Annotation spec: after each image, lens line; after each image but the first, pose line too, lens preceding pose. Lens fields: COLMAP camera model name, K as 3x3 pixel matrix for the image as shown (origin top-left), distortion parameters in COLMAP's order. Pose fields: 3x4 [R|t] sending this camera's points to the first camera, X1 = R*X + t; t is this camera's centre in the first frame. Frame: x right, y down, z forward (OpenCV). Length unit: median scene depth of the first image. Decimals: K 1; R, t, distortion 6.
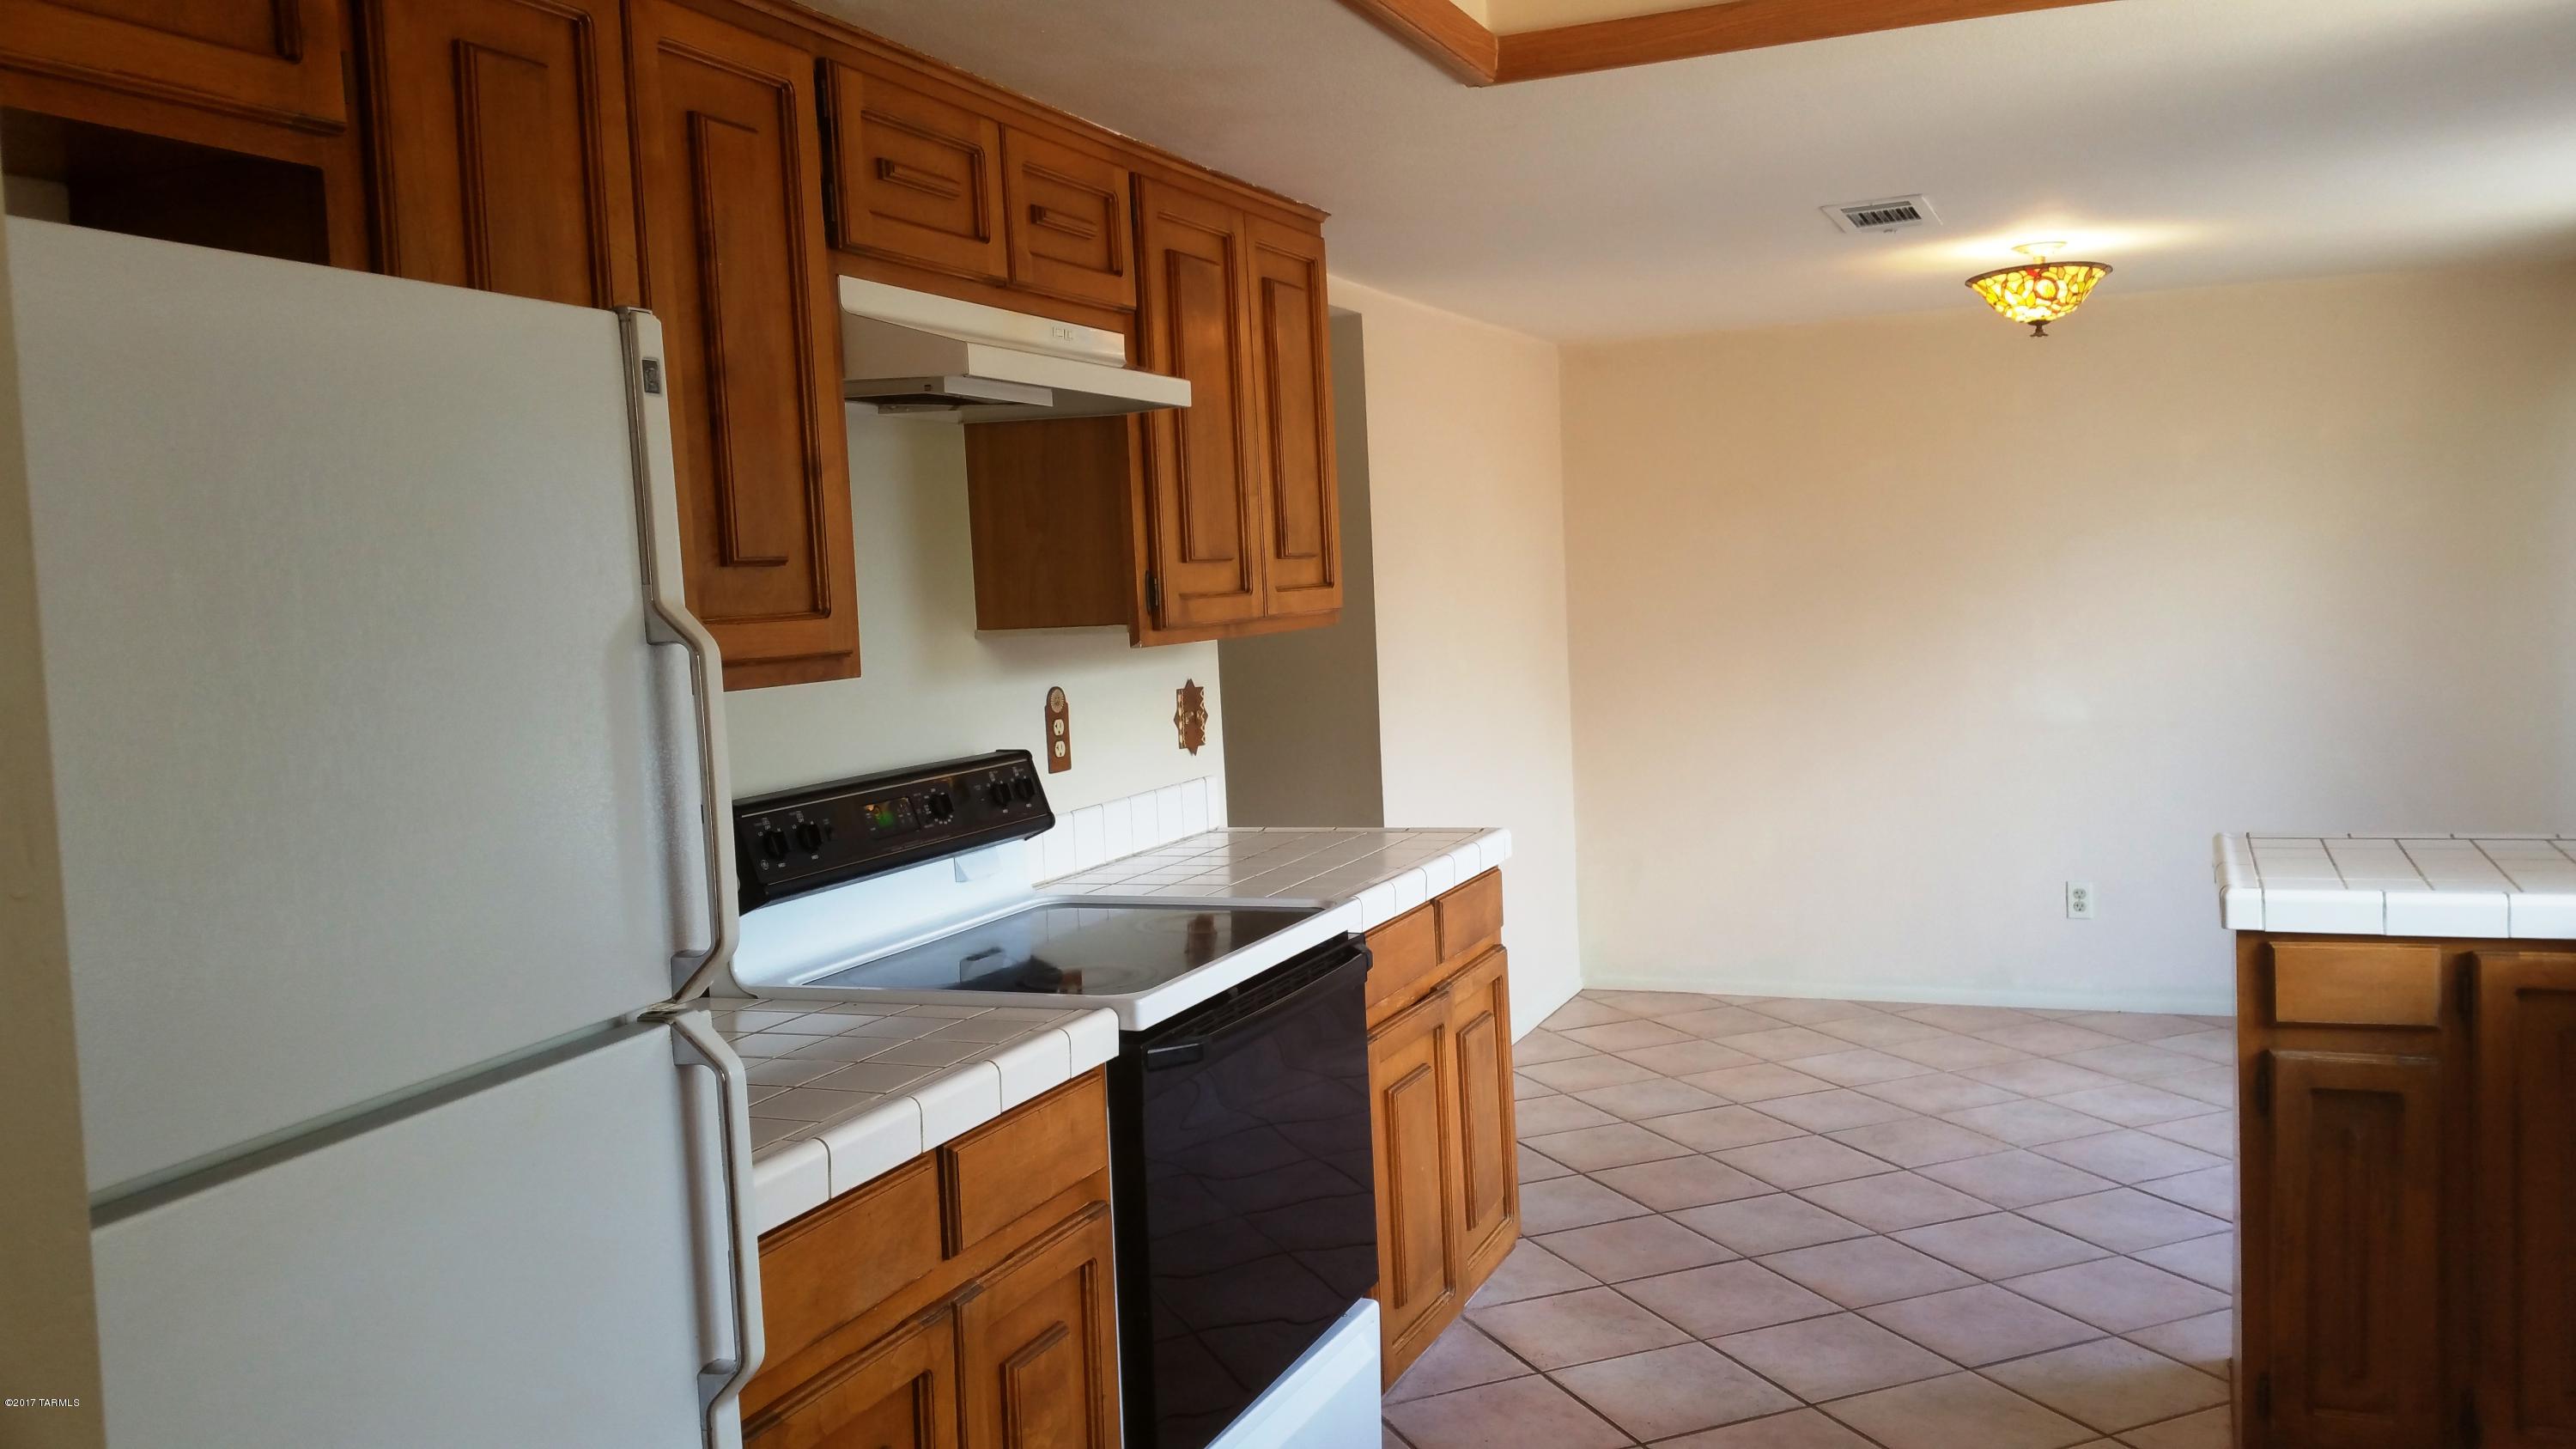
lens RADIAL K [[2095.8, 0, 1288.0], [0, 2095.8, 724.5], [0, 0, 1]] dist [-0.001573, -0.002414]
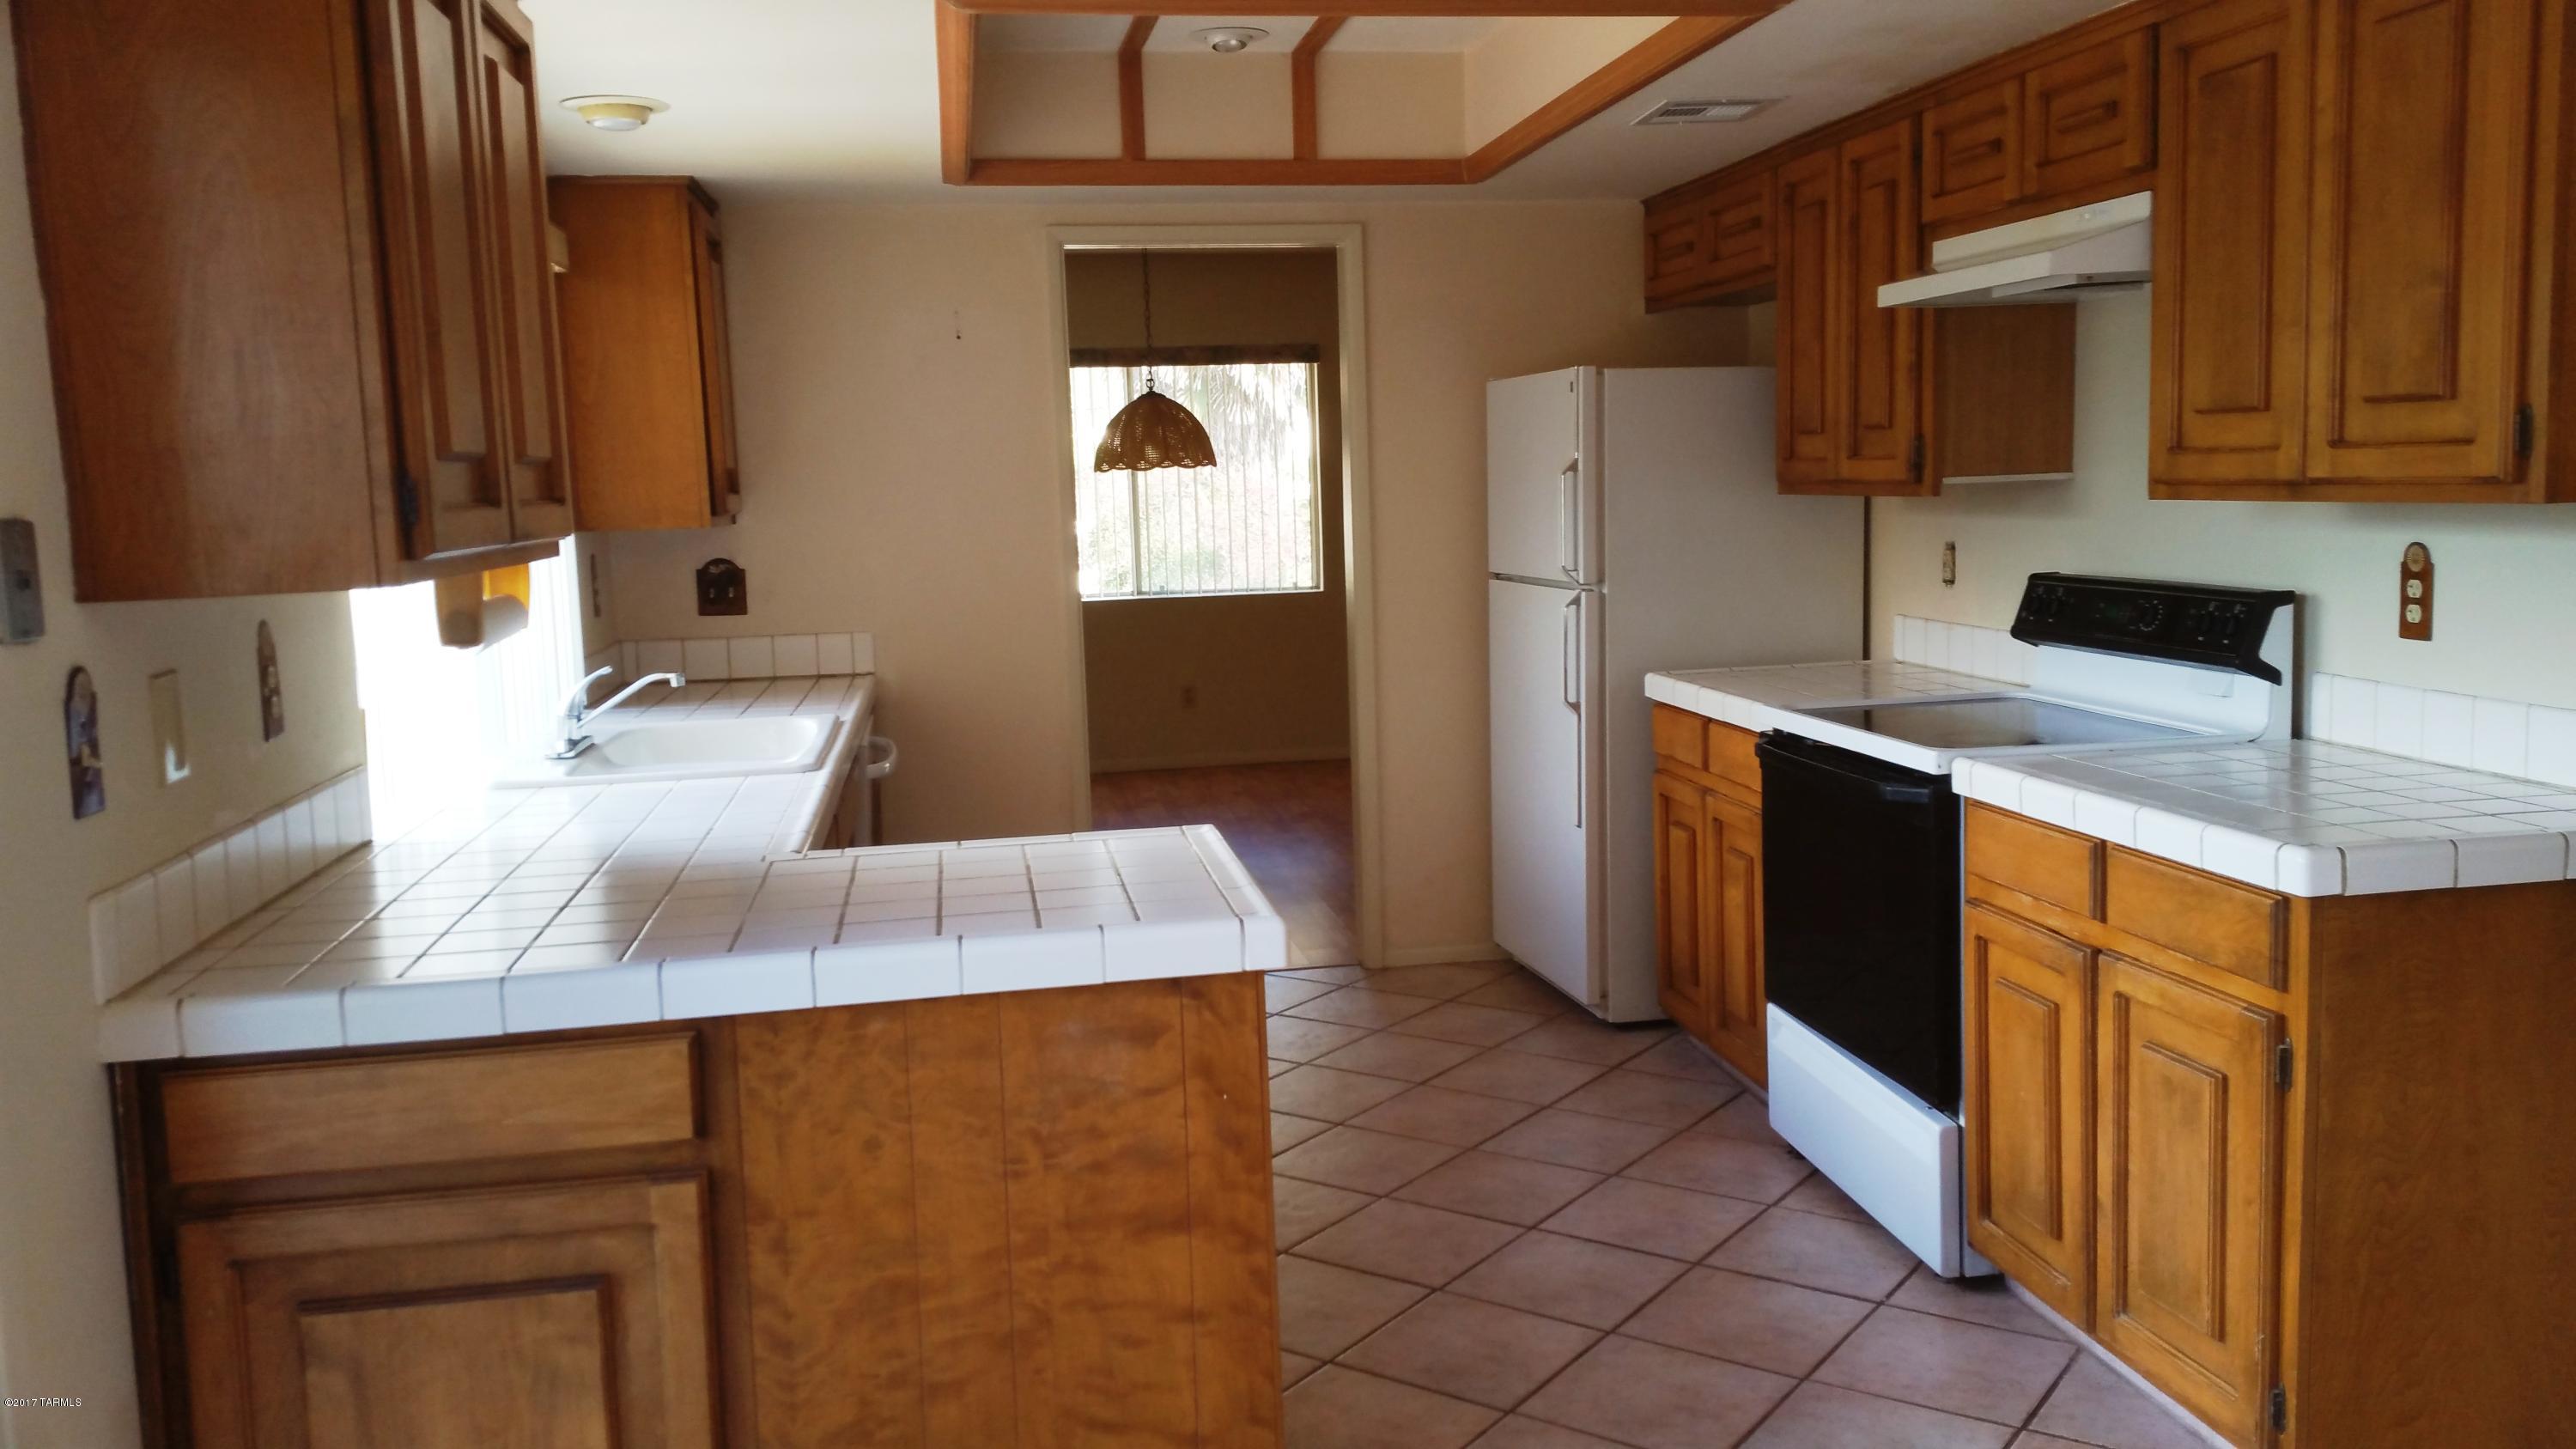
lens RADIAL K [[2095.8, 0, 1288.0], [0, 2095.8, 724.5], [0, 0, 1]] dist [-0.001573, -0.002414]
pose [[-0.848921, 0.132648, -0.511604, 0.746573], [0.032490, 0.979259, 0.199990, -0.133560], [0.527521, 0.153153, -0.835623, 1.493878]]
